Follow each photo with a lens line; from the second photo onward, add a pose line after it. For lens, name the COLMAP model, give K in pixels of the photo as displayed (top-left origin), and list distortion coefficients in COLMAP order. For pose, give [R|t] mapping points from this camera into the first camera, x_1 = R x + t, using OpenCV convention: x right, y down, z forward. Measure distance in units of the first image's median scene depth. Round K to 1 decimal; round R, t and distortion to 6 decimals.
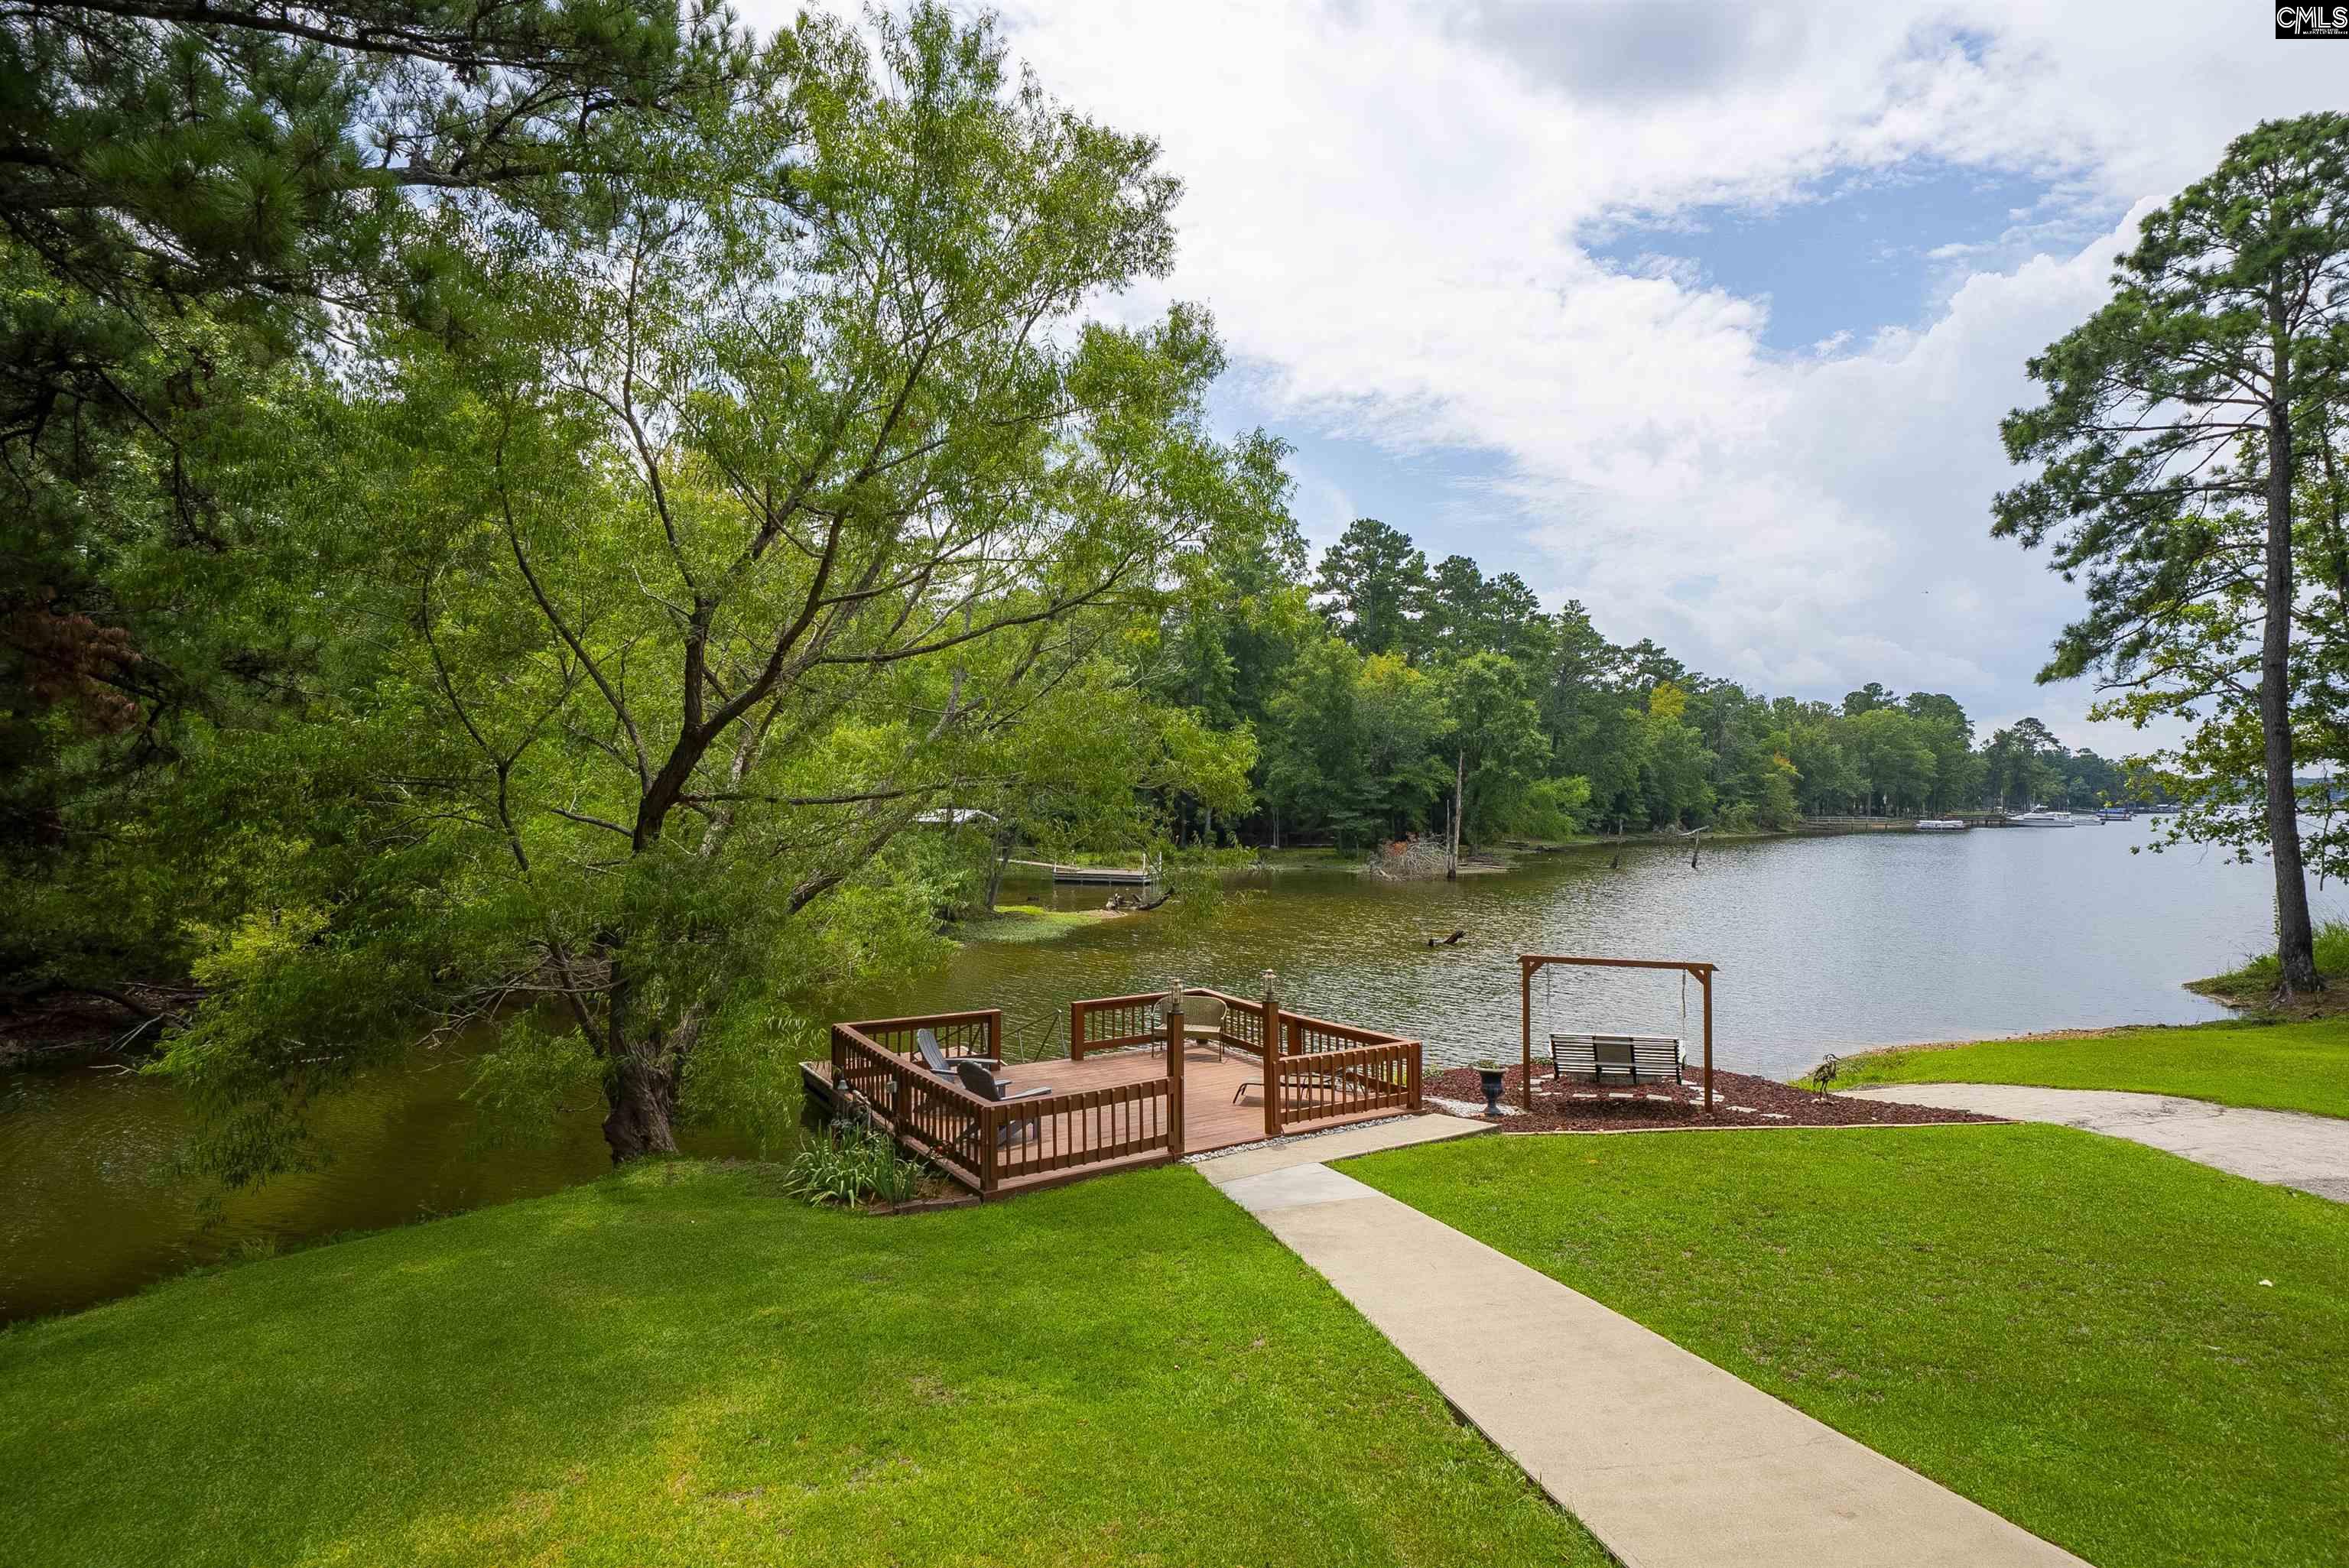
lens RADIAL K [[1293.4, 0, 1174.7], [0, 1293.4, 788.0], [0, 0, 1]] dist [0.005424, 0.000450]
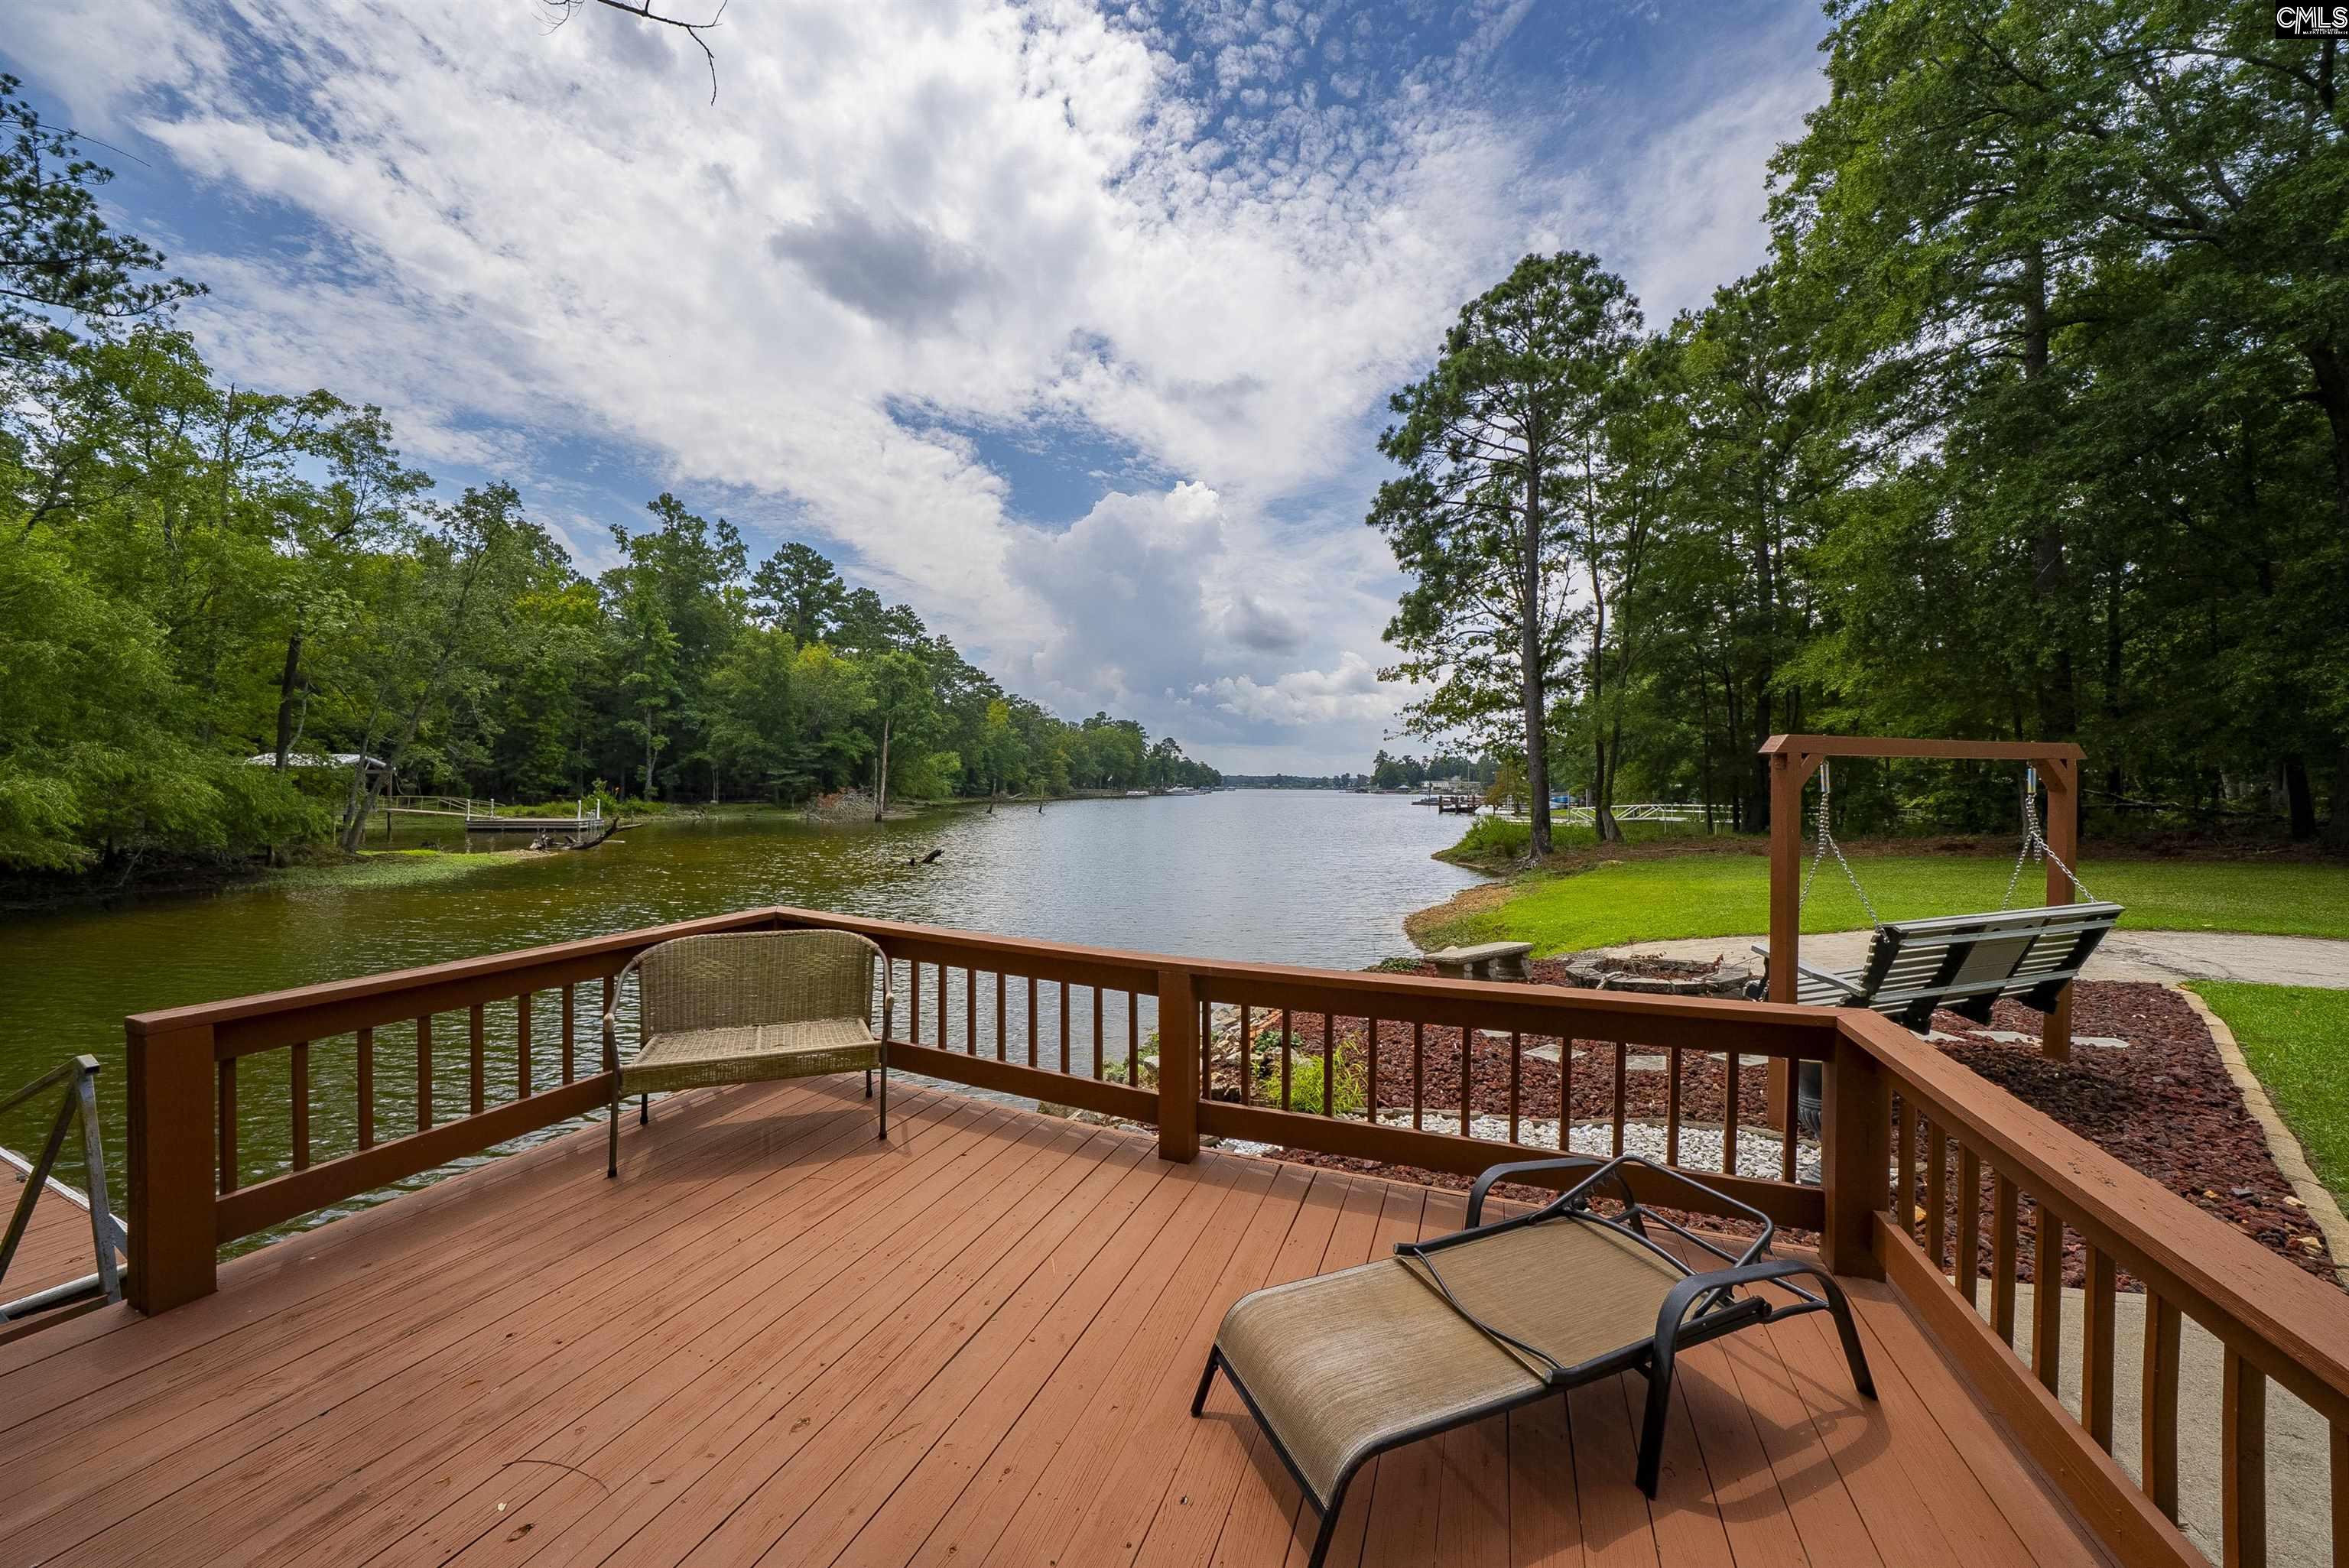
lens RADIAL K [[811.3, 0, 1153.0], [0, 811.3, 780.6], [0, 0, 1]] dist [-0.010788, 0.000060]
pose [[0.828750, 0.005327, 0.559594, -0.003930], [-0.004770, 0.999986, -0.002455, 0.026693], [-0.559599, -0.000634, 0.828763, 0.168046]]
